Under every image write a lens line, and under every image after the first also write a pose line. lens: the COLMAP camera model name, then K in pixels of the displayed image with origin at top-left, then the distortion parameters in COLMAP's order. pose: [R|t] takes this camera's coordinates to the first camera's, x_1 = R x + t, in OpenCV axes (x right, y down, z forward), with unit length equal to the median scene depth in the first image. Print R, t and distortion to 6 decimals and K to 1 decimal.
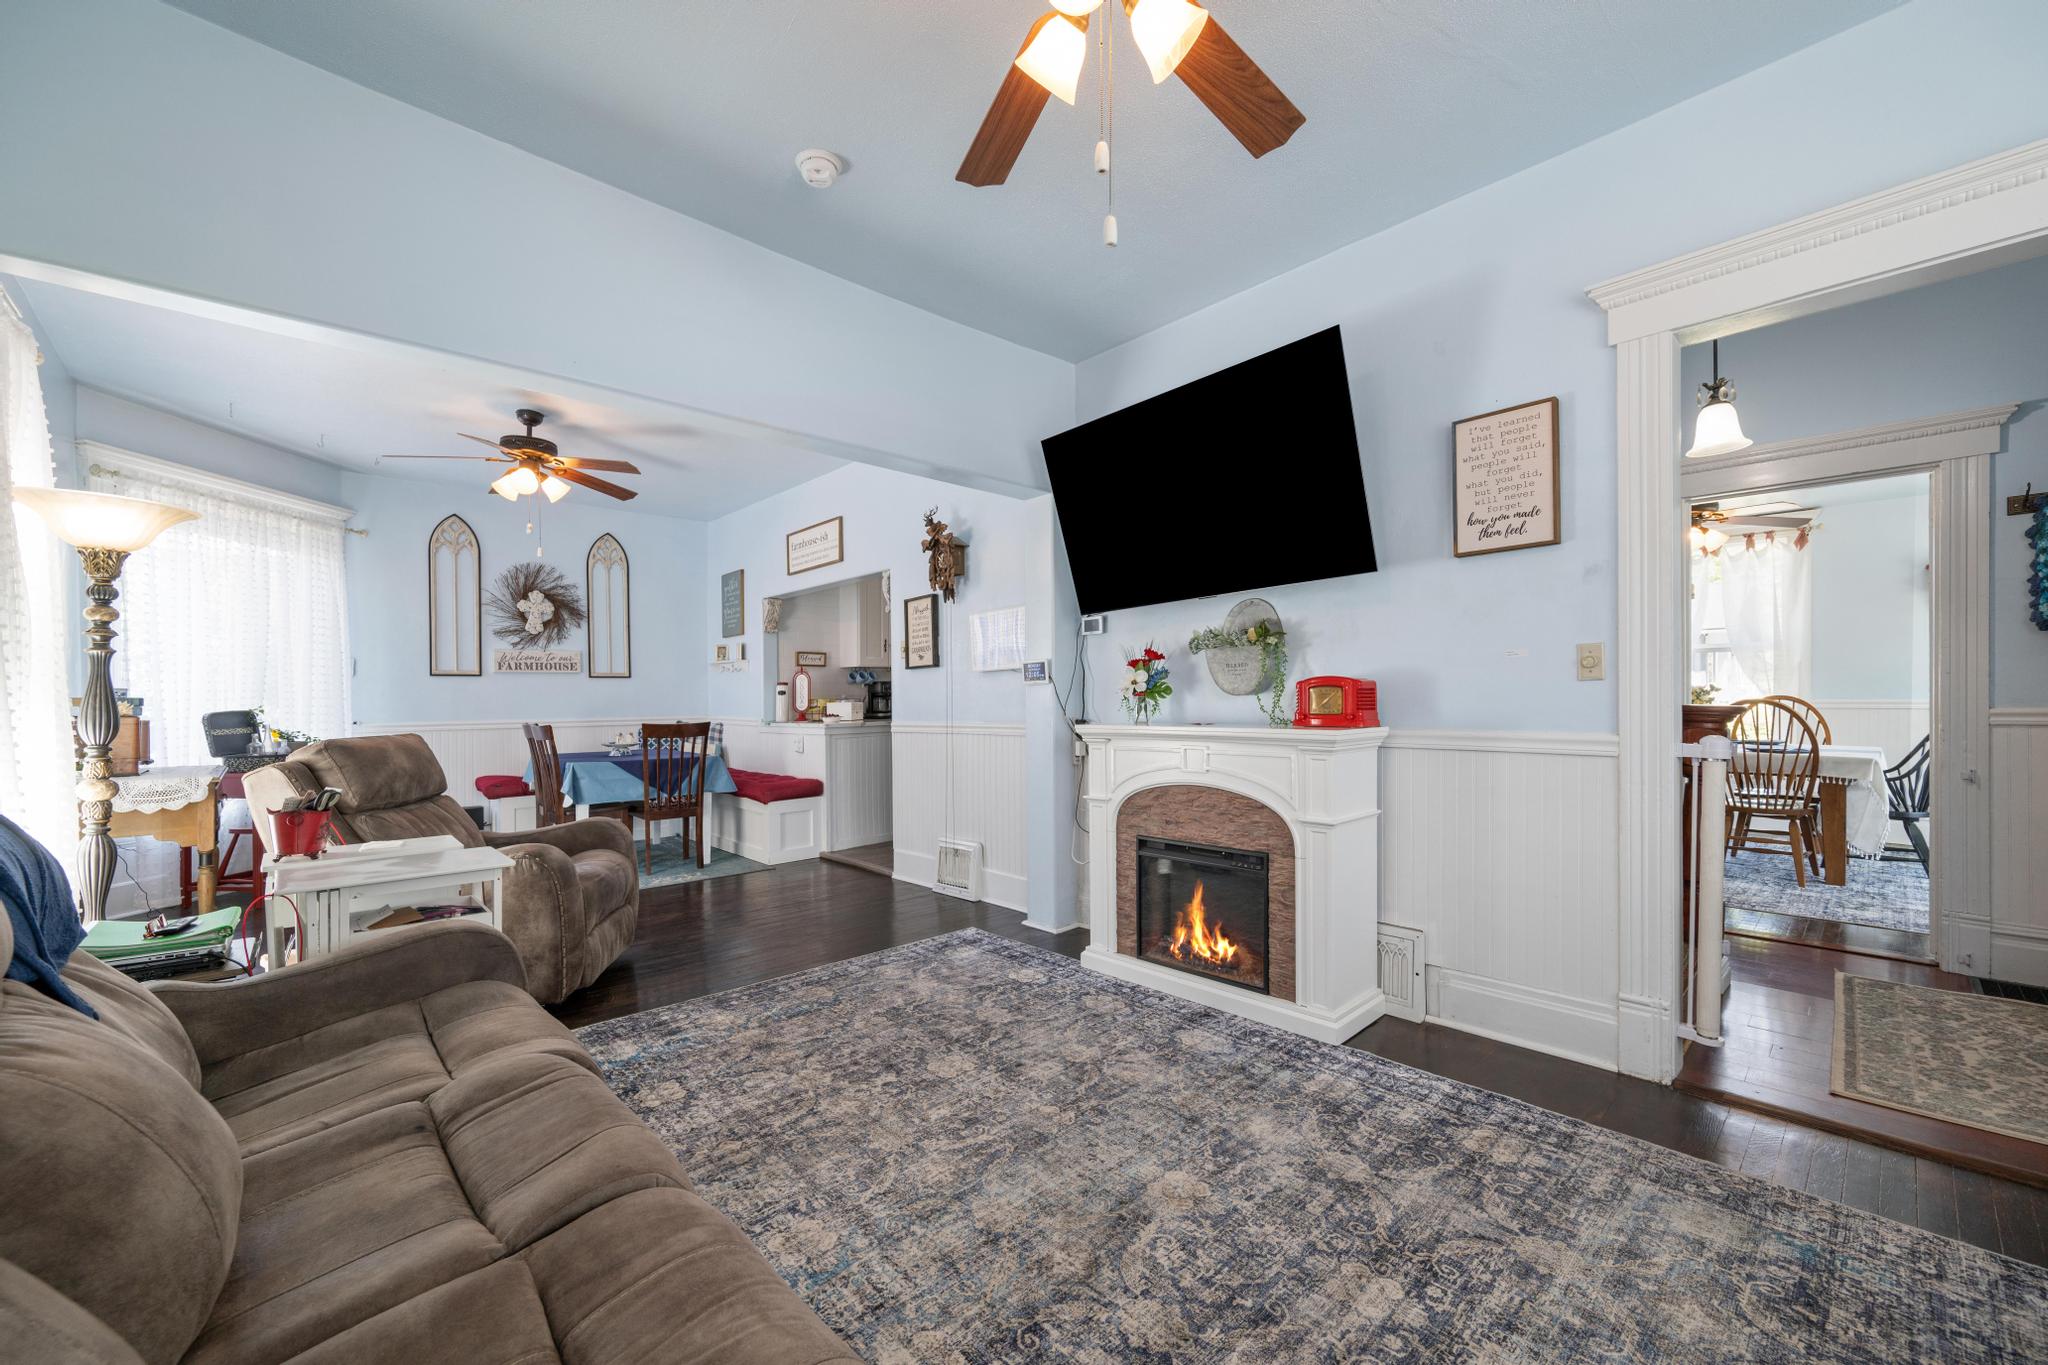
lens RADIAL K [[805.1, 0, 1045.9], [0, 805.1, 689.6], [0, 0, 1]] dist [-0.000902, -0.000053]
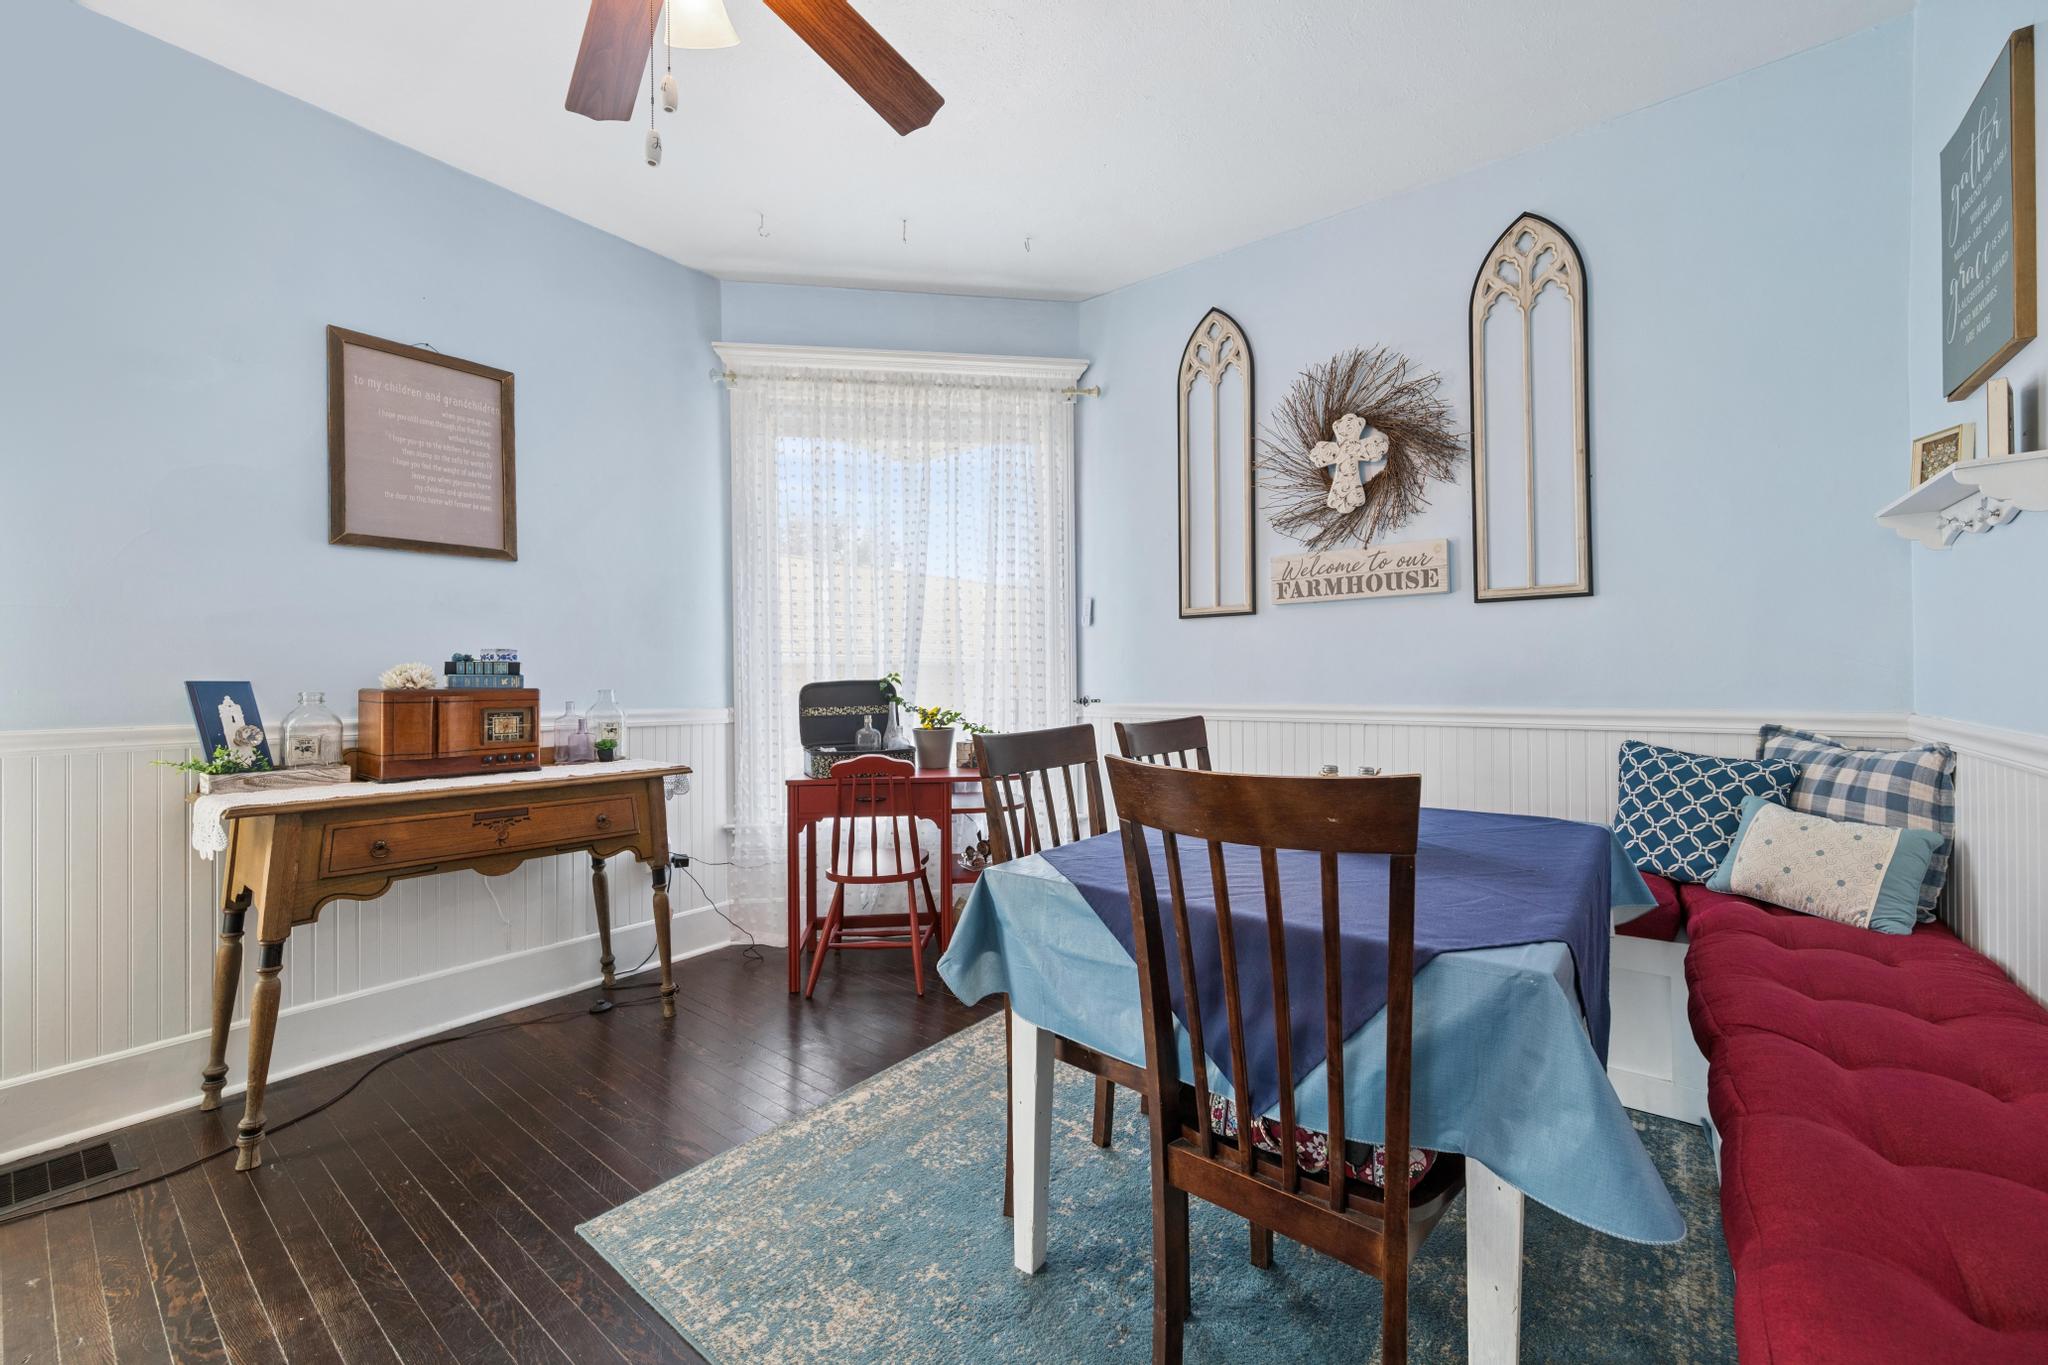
lens RADIAL K [[806.2, 0, 1023.8], [0, 806.2, 668.9], [0, 0, 1]] dist [-0.001354, -0.000120]
pose [[0.141408, 0.001360, -0.989950, -0.221664], [0.020757, 0.999775, 0.004338, 0.011980], [0.989734, -0.021162, 0.141348, 0.769218]]
